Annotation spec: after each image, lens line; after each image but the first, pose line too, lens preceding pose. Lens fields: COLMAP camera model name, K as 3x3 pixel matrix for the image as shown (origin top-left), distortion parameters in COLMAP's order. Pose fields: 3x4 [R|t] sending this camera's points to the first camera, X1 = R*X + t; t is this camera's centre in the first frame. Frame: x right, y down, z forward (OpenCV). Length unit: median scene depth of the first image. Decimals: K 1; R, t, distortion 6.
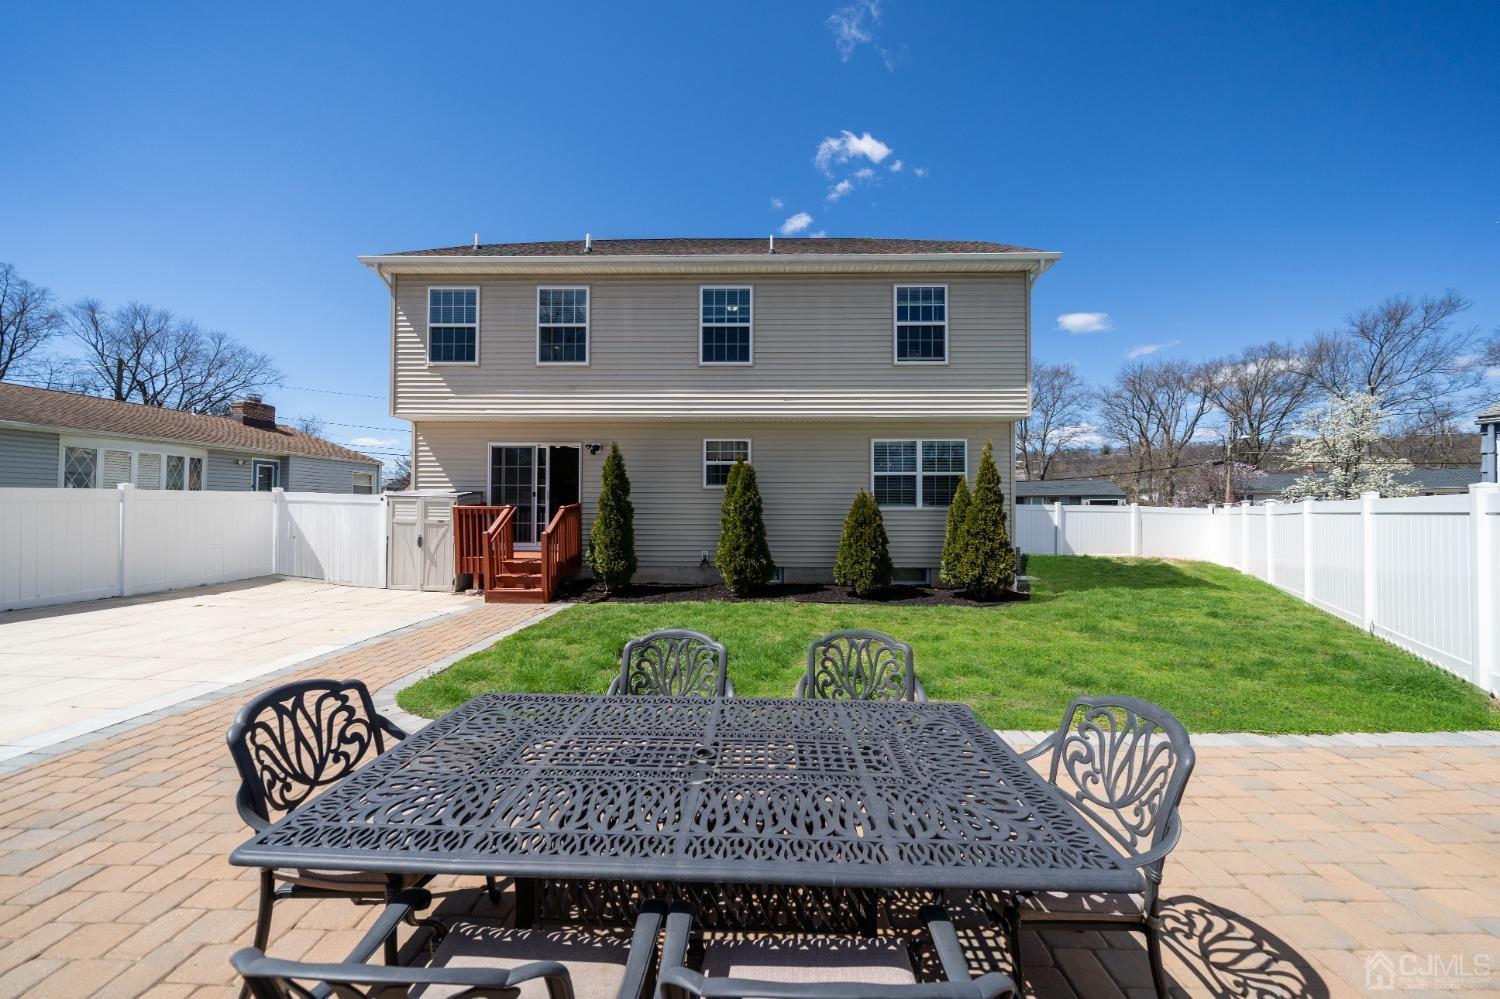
lens RADIAL K [[515.0, 0, 750.0], [0, 515.0, 499.5], [0, 0, 1]] dist [-0.006572, 0.000038]
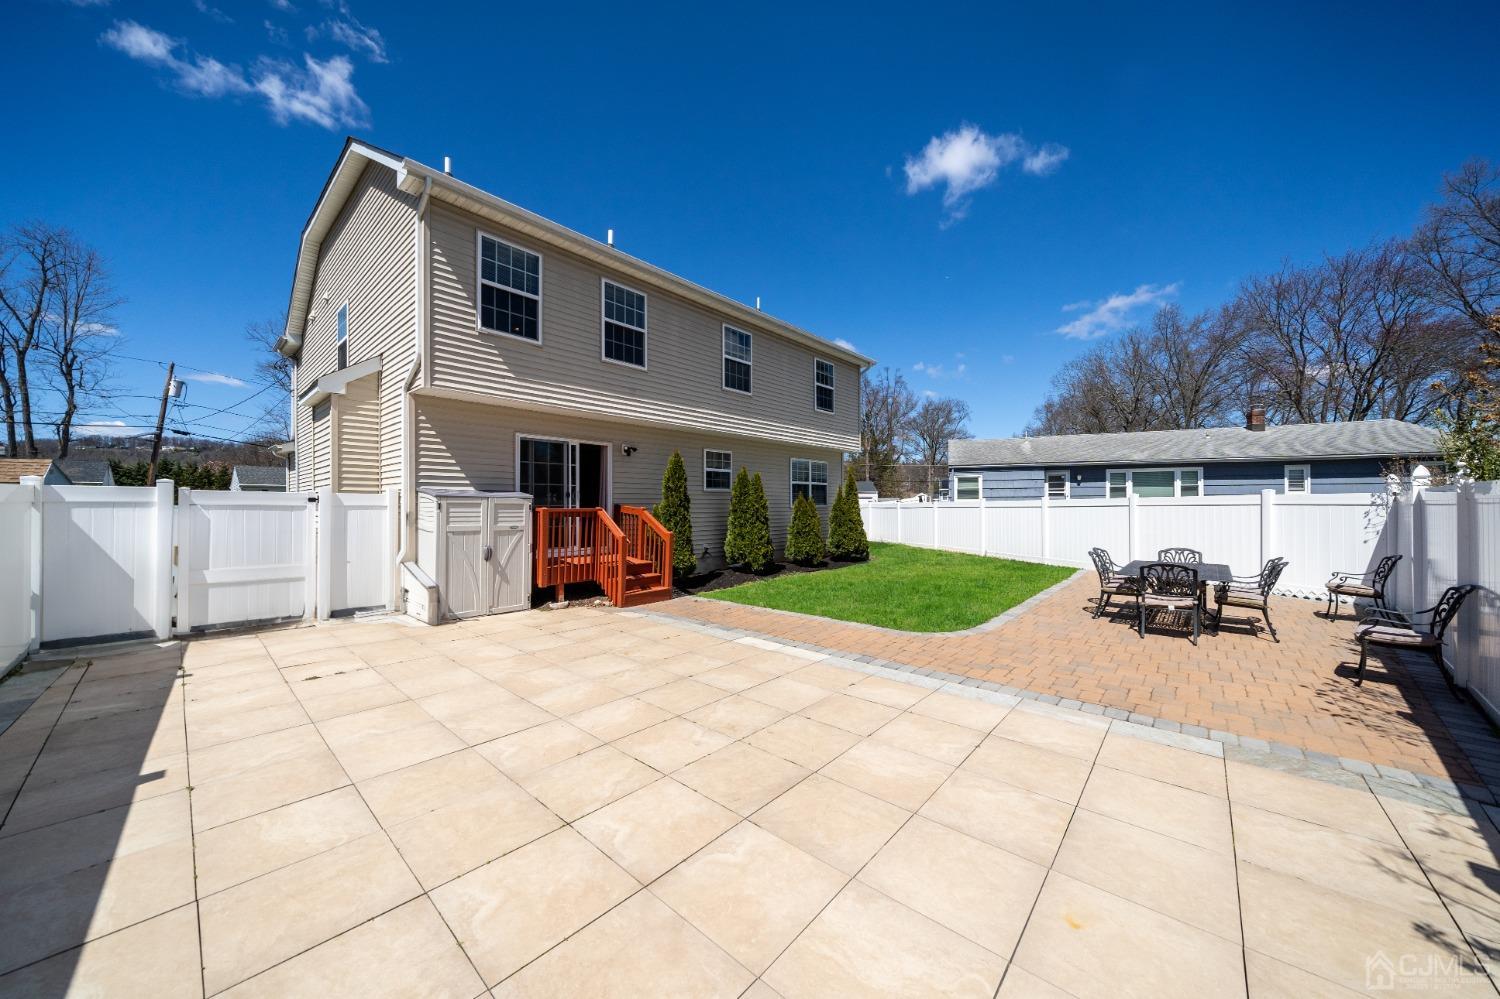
lens RADIAL K [[515.0, 0, 750.0], [0, 515.0, 499.5], [0, 0, 1]] dist [-0.006572, 0.000038]
pose [[0.647089, 0.001493, 0.762413, -0.963053], [-0.005943, 0.999978, 0.003085, -0.006915], [-0.762392, -0.006527, 0.647083, 0.169533]]
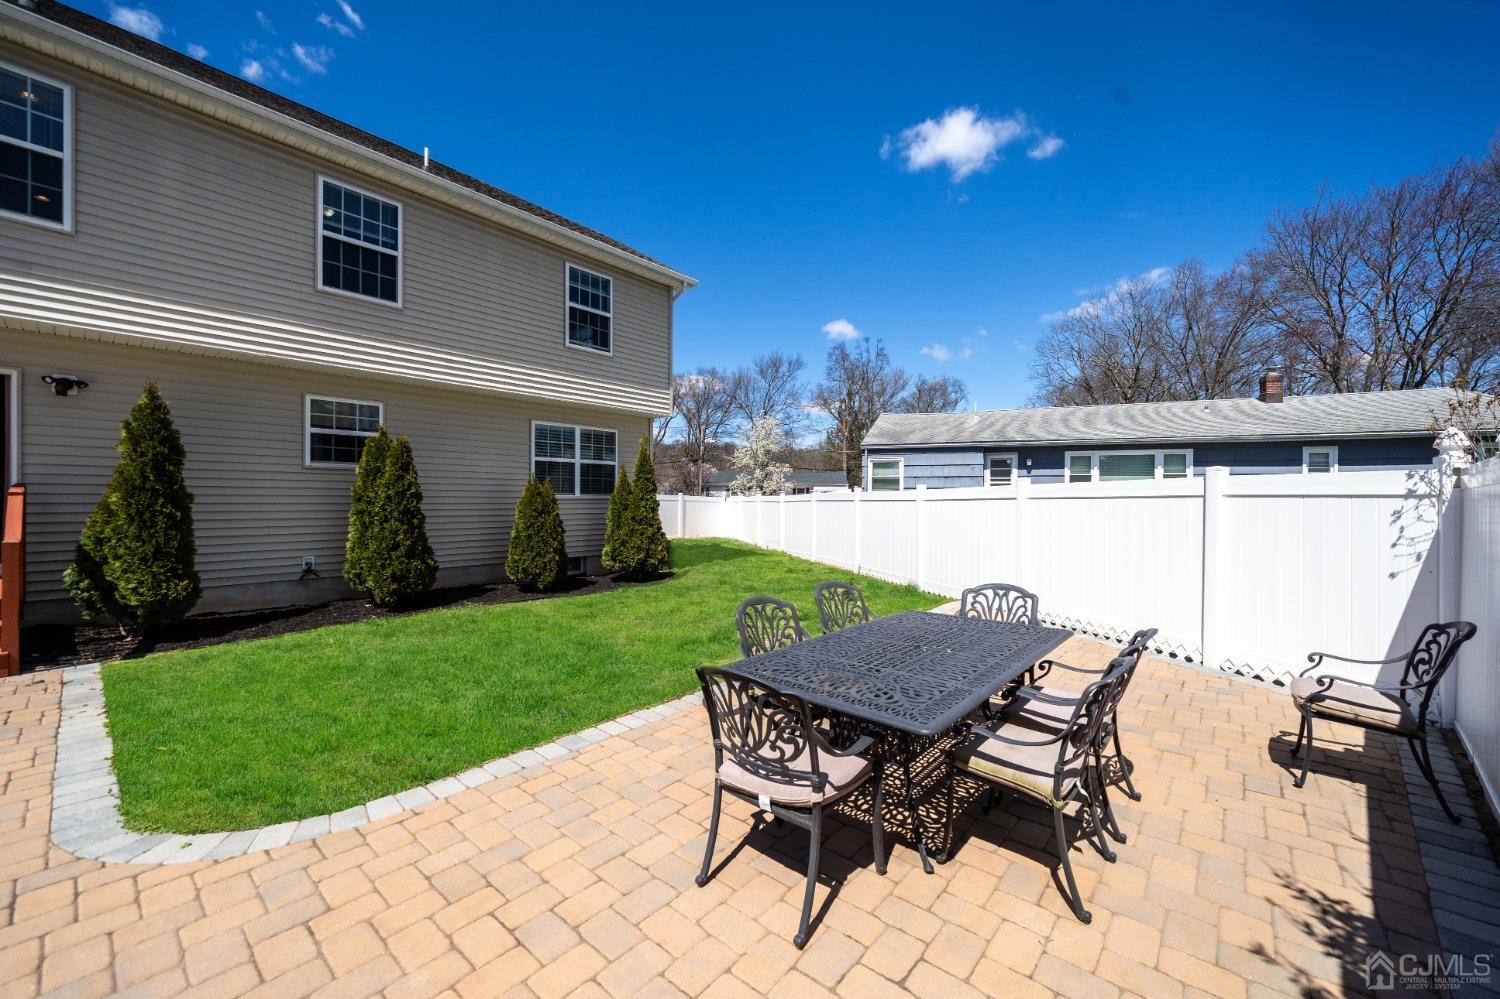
lens RADIAL K [[582.3, 0, 750.0], [0, 582.3, 499.5], [0, 0, 1]] dist [-0.002225, -0.000516]
pose [[0.630751, -0.000270, 0.775985, -0.336475], [-0.015994, 0.999783, 0.013349, 0.002914], [-0.775820, -0.020831, 0.630610, 0.045823]]
